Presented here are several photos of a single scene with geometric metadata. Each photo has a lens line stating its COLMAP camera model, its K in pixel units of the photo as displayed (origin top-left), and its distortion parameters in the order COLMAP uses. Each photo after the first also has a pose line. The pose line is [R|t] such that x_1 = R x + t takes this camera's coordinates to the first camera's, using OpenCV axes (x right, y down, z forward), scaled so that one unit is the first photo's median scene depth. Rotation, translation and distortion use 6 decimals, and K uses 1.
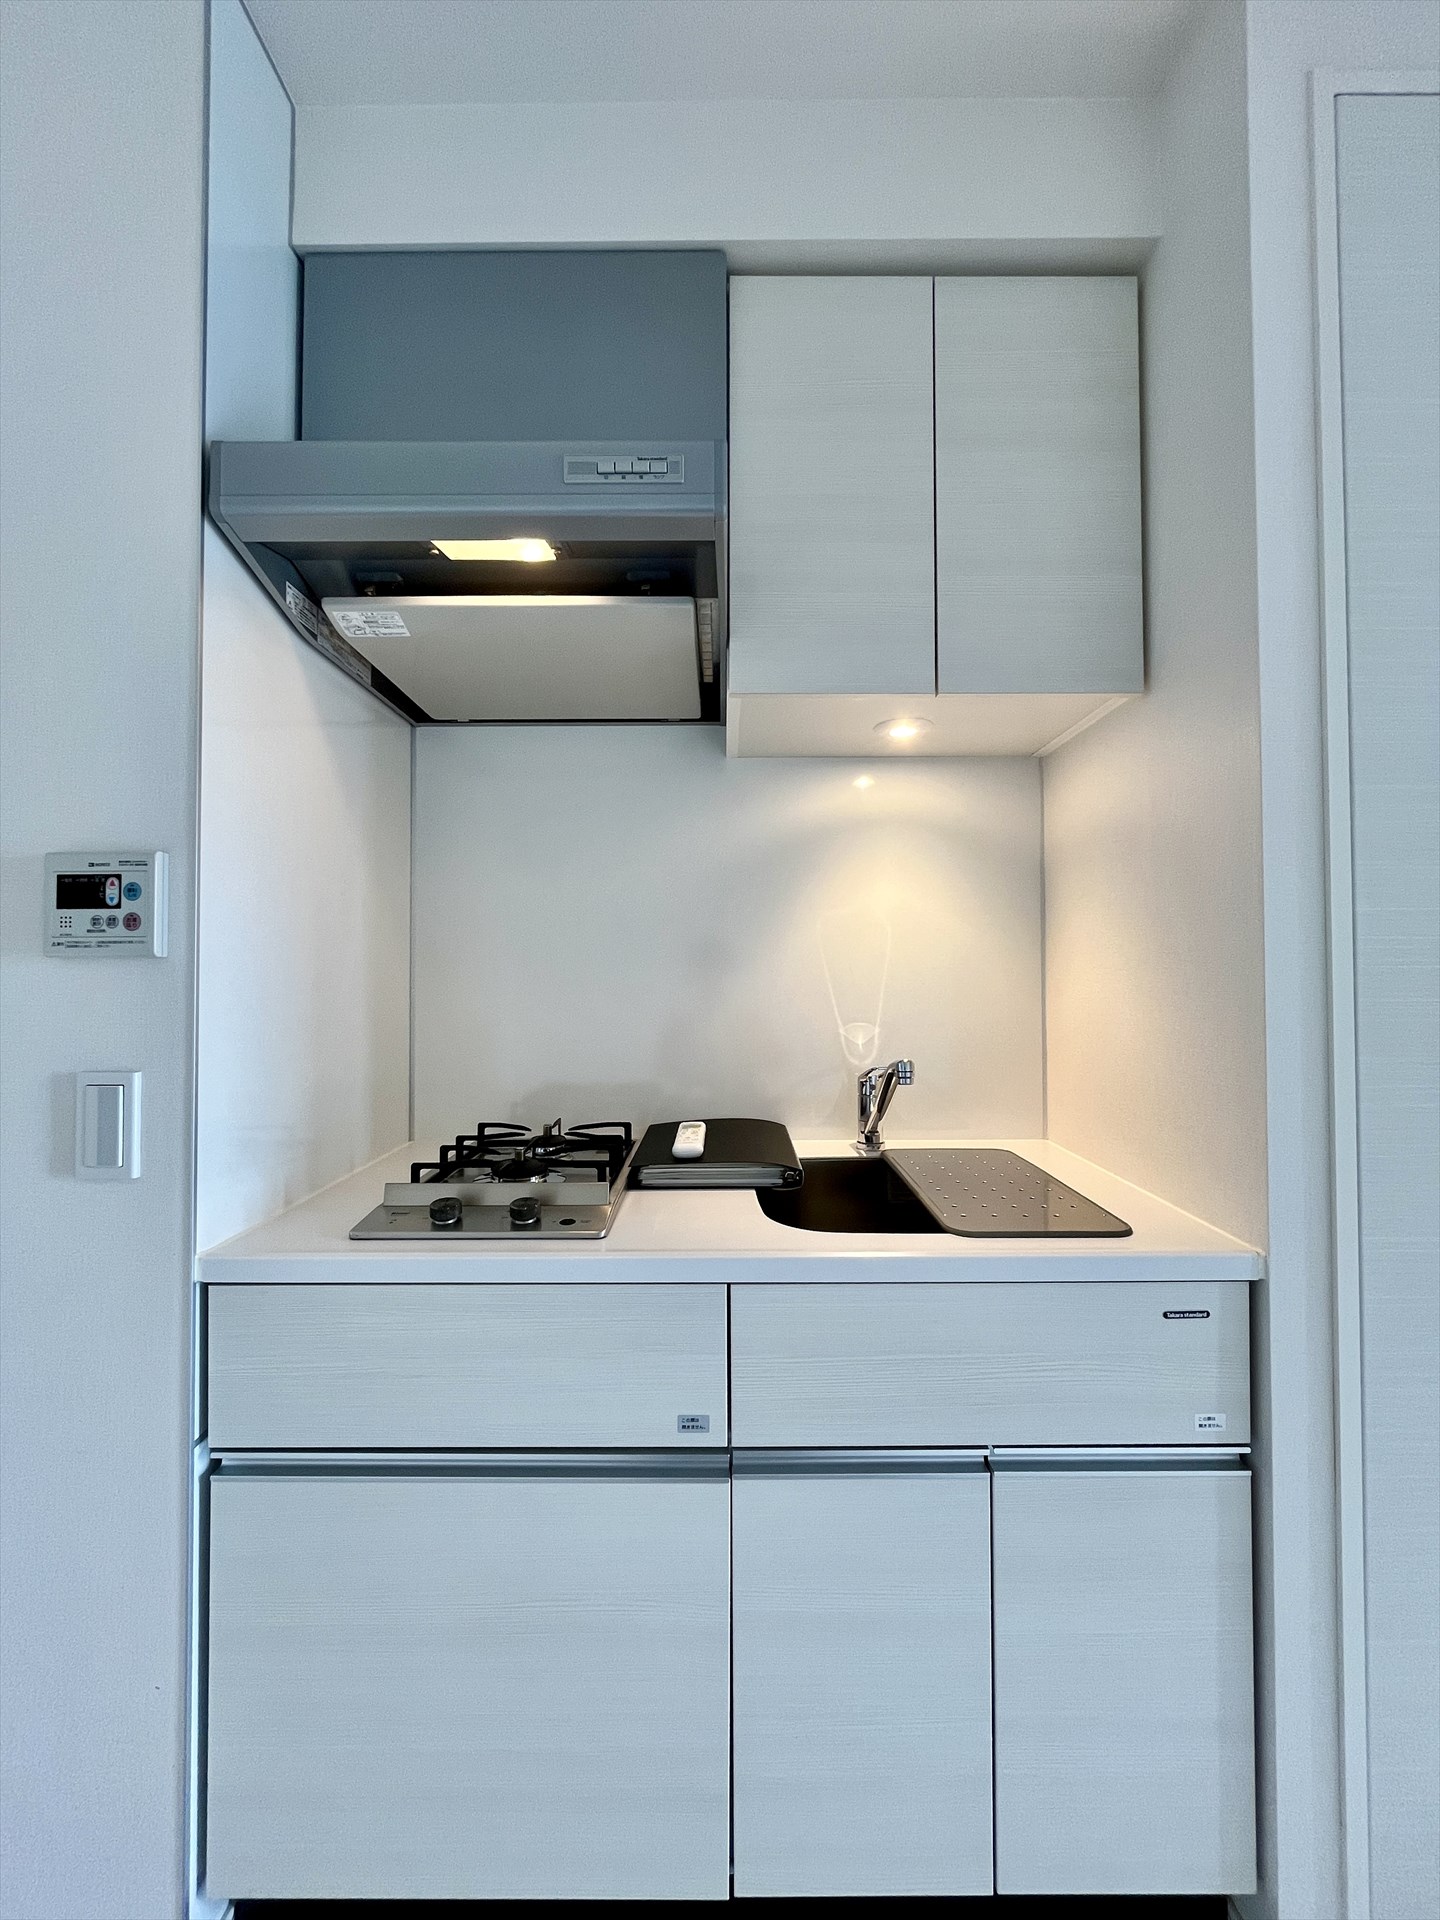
lens RADIAL K [[781.7, 0, 713.2], [0, 781.7, 954.4], [0, 0, 1]] dist [-0.002225, 0.000079]
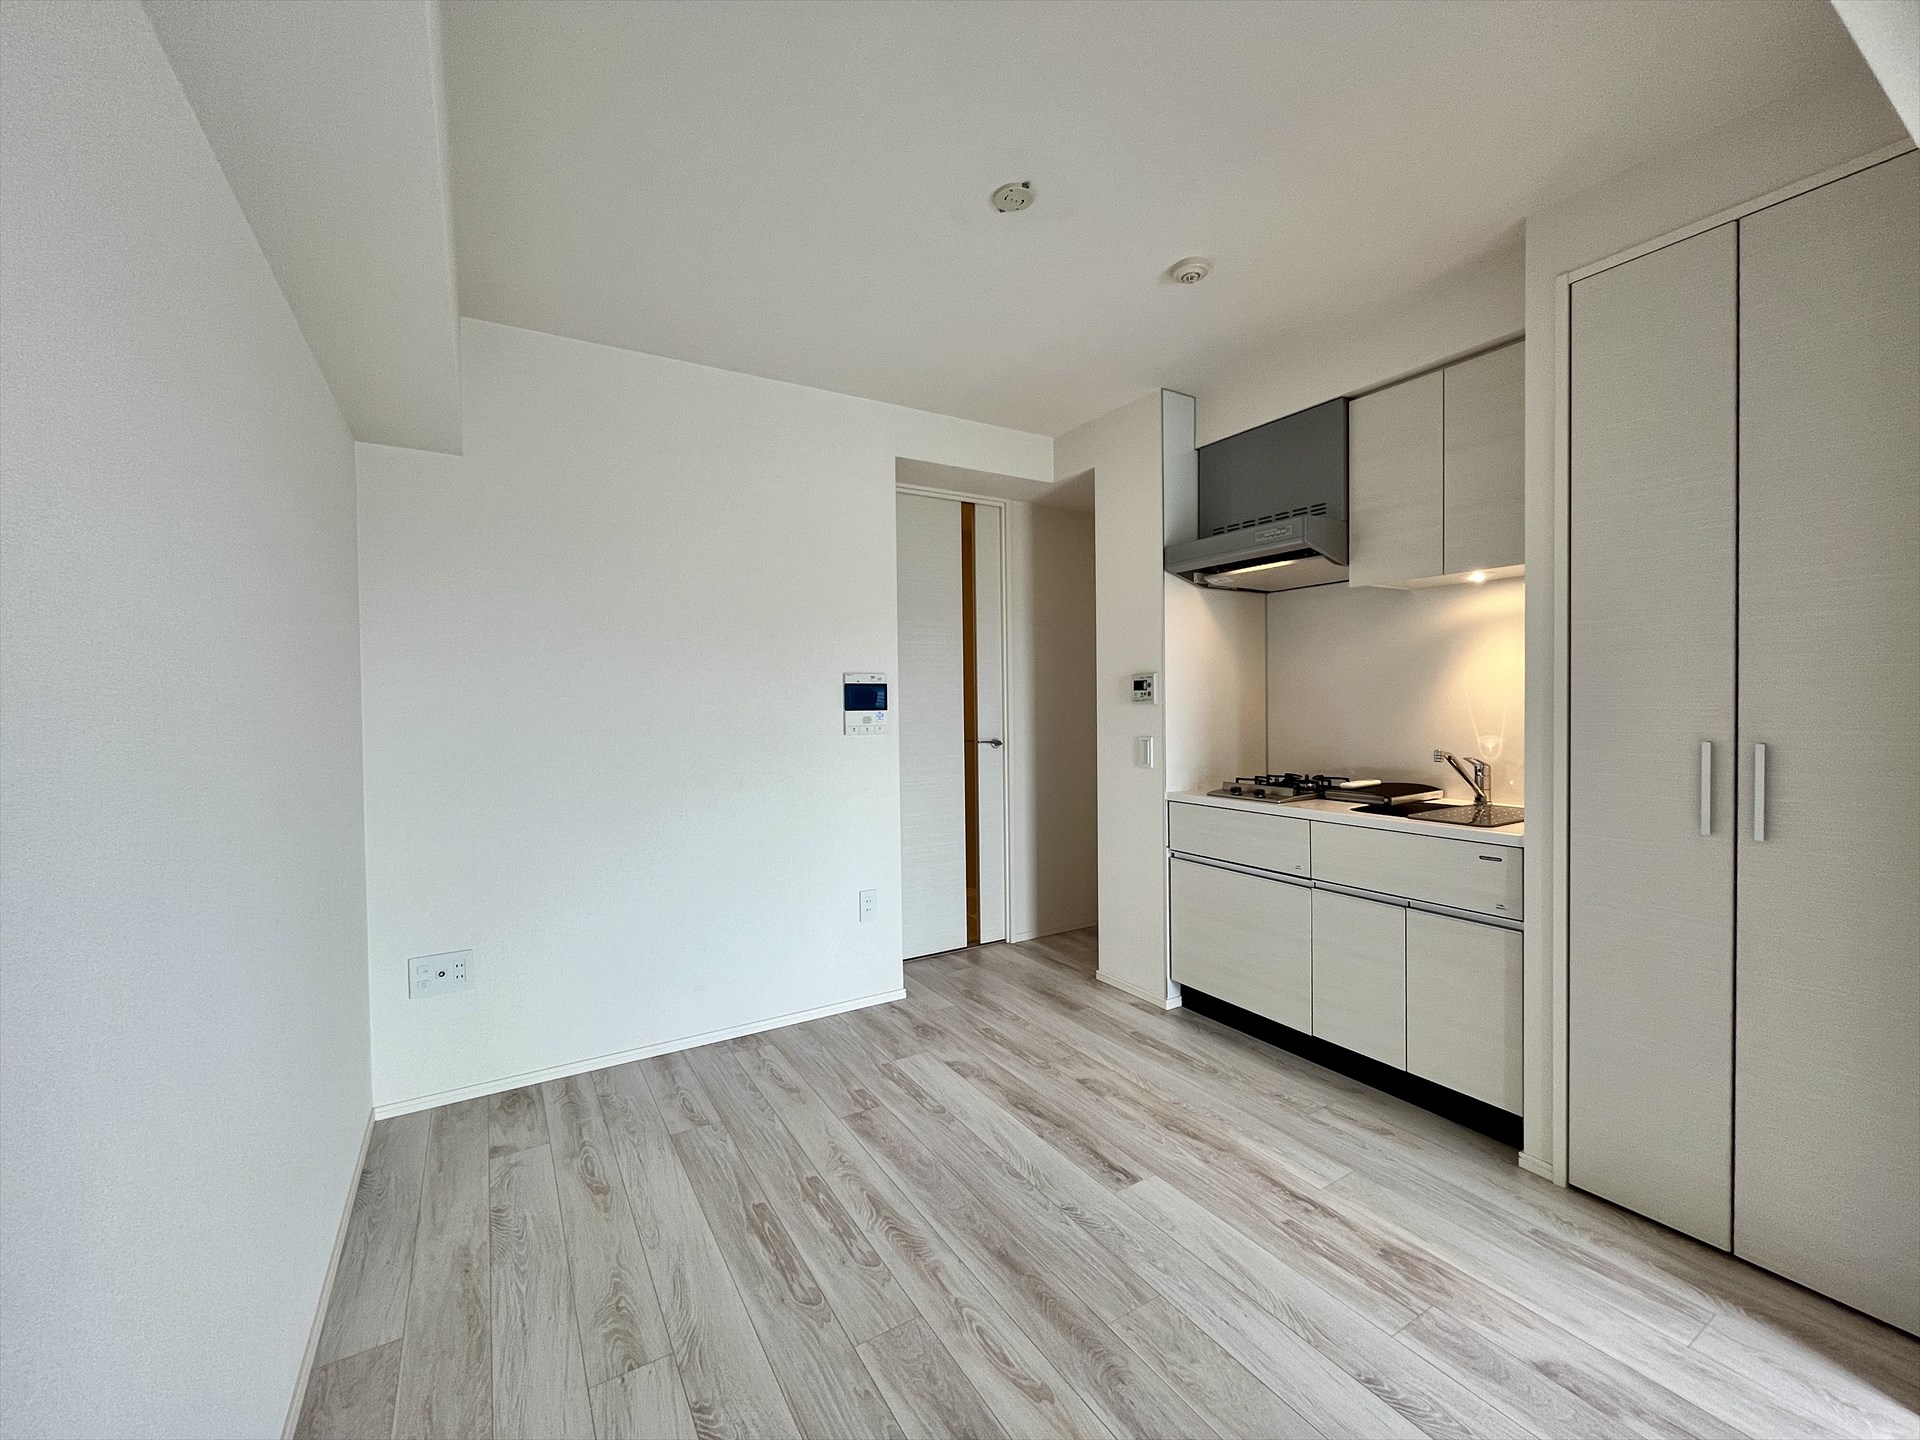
lens RADIAL K [[781.7, 0, 961.4], [0, 781.7, 715.8], [0, 0, 1]] dist [-0.002225, 0.000079]
pose [[0.527411, 0.012076, -0.849524, 1.511699], [0.029982, 0.999012, 0.032814, -0.070780], [0.849081, -0.042777, 0.526528, -1.320711]]
